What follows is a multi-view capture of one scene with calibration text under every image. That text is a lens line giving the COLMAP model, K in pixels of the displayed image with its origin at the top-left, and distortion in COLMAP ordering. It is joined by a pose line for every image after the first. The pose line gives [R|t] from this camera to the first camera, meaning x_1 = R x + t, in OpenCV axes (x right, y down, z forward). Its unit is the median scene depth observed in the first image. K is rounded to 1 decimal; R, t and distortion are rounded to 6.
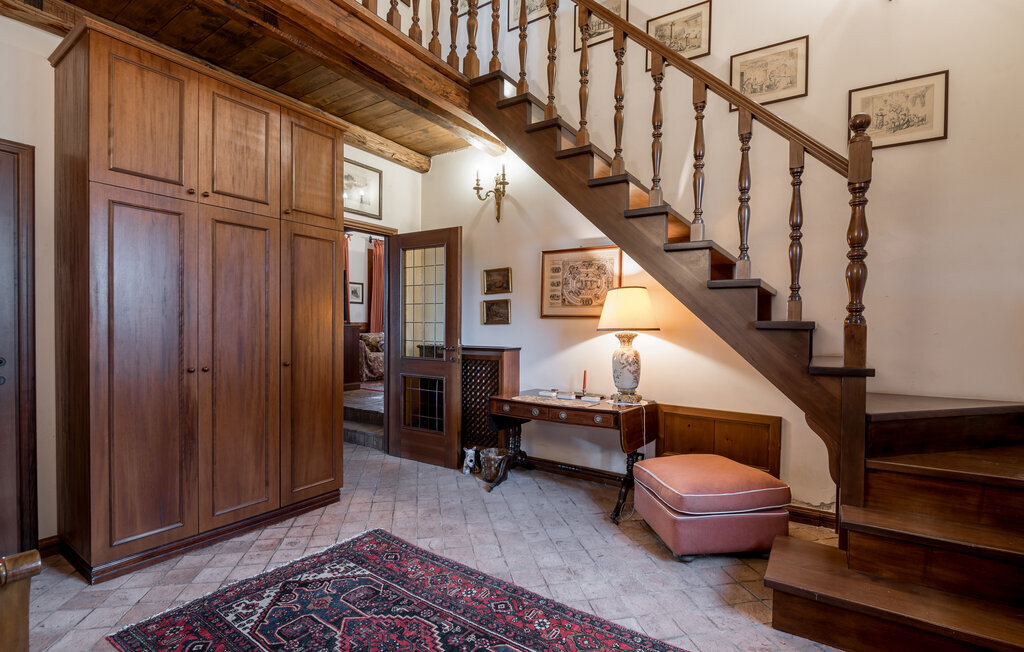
lens RADIAL K [[464.5, 0, 510.0], [0, 464.5, 329.8], [0, 0, 1]] dist [-0.013171, -0.001359]
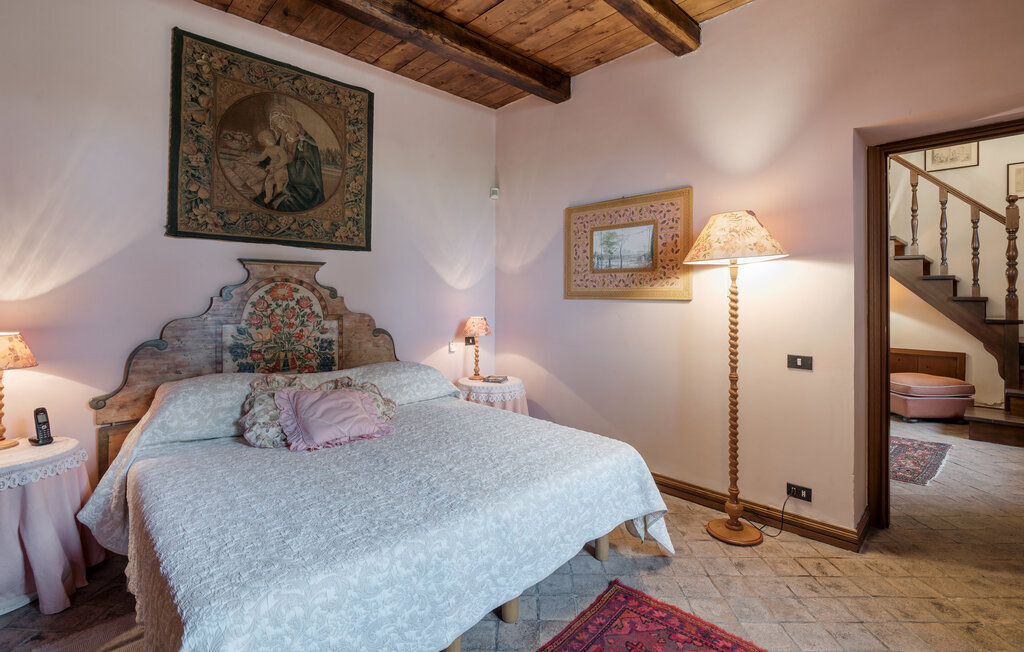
lens RADIAL K [[464.5, 0, 508.4], [0, 464.5, 292.8], [0, 0, 1]] dist [-0.013171, -0.001359]
pose [[0.976038, -0.009657, -0.217385, -0.932886], [0.005450, 0.999786, -0.019945, -0.008223], [0.217531, 0.018282, 0.975882, -1.377967]]
